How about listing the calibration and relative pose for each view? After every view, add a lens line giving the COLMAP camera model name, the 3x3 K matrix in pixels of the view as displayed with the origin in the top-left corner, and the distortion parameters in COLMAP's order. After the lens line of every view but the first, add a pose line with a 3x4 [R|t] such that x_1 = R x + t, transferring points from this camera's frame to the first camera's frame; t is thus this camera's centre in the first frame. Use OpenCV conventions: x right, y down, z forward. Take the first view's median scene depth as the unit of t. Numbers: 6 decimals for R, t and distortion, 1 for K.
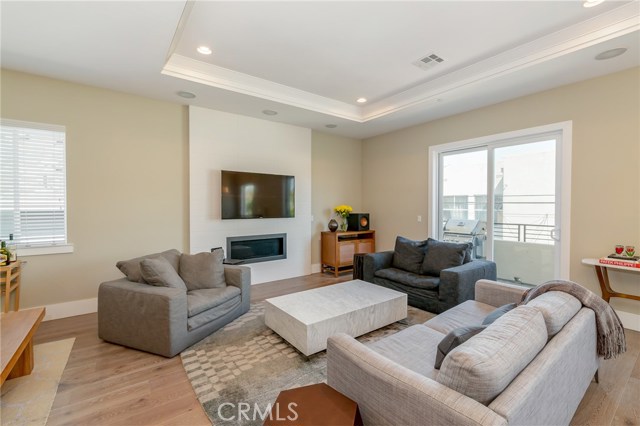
lens RADIAL K [[275.4, 0, 319.4], [0, 275.4, 208.0], [0, 0, 1]] dist [0.000331, 0.000087]
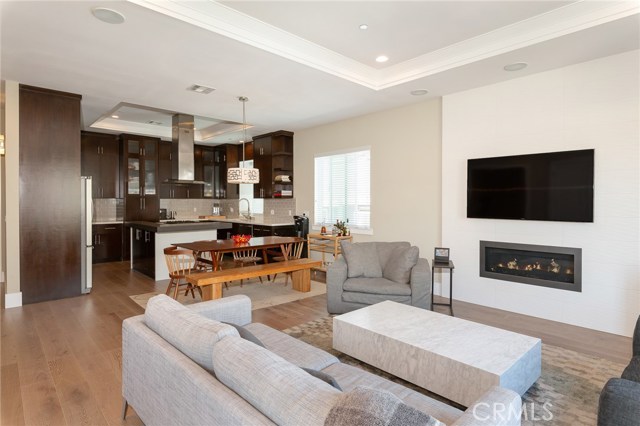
lens RADIAL K [[350.9, 0, 319.6], [0, 350.9, 202.5], [0, 0, 1]] dist [-0.000102, 0.000388]
pose [[0.108647, 0.000302, -0.994080, 0.569856], [-0.012181, 0.999925, -0.001028, 0.001269], [0.994006, 0.012220, 0.108643, 0.370582]]
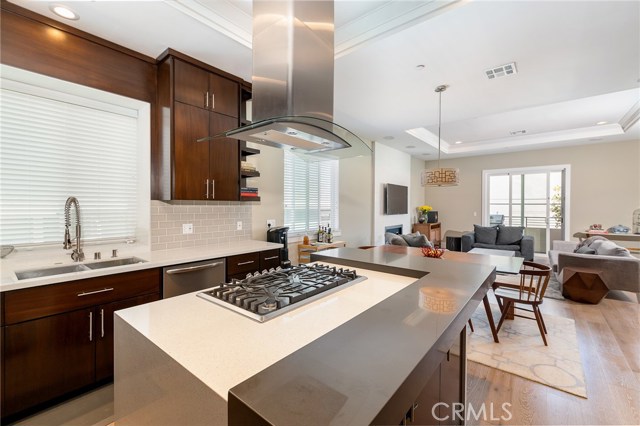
lens RADIAL K [[275.4, 0, 319.4], [0, 275.4, 208.0], [0, 0, 1]] dist [0.000331, 0.000087]
pose [[0.966842, -0.003507, 0.255352, -0.945029], [0.003845, 0.999992, -0.000825, 0.001037], [-0.255347, 0.001779, 0.966848, -0.335813]]
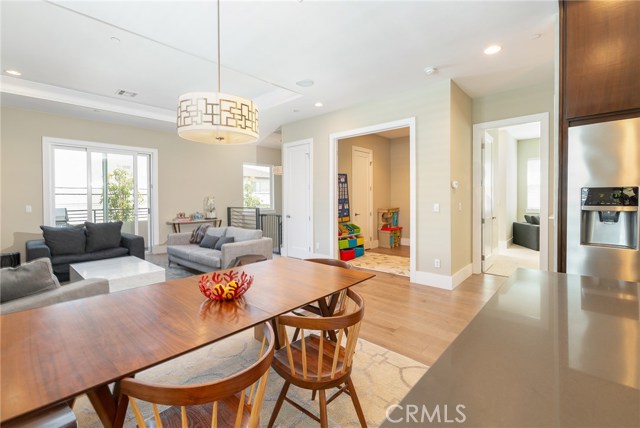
lens RADIAL K [[286.9, 0, 320.2], [0, 286.9, 201.2], [0, 0, 1]] dist [-0.001058, -0.000186]
pose [[-0.204912, -0.014229, 0.978677, -0.825601], [0.019195, 0.999644, 0.018553, 0.013573], [-0.978592, 0.022588, -0.204566, 0.214416]]
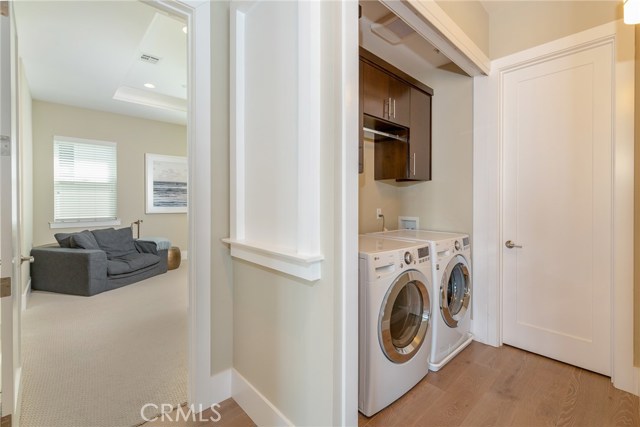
lens RADIAL K [[286.9, 0, 320.2], [0, 286.9, 200.7], [0, 0, 1]] dist [-0.001058, -0.000186]
pose [[-0.993896, -0.003997, -0.110250, -0.256698], [-0.005136, 0.999936, 0.010056, 0.023774], [0.110202, 0.010560, -0.993853, -0.222861]]
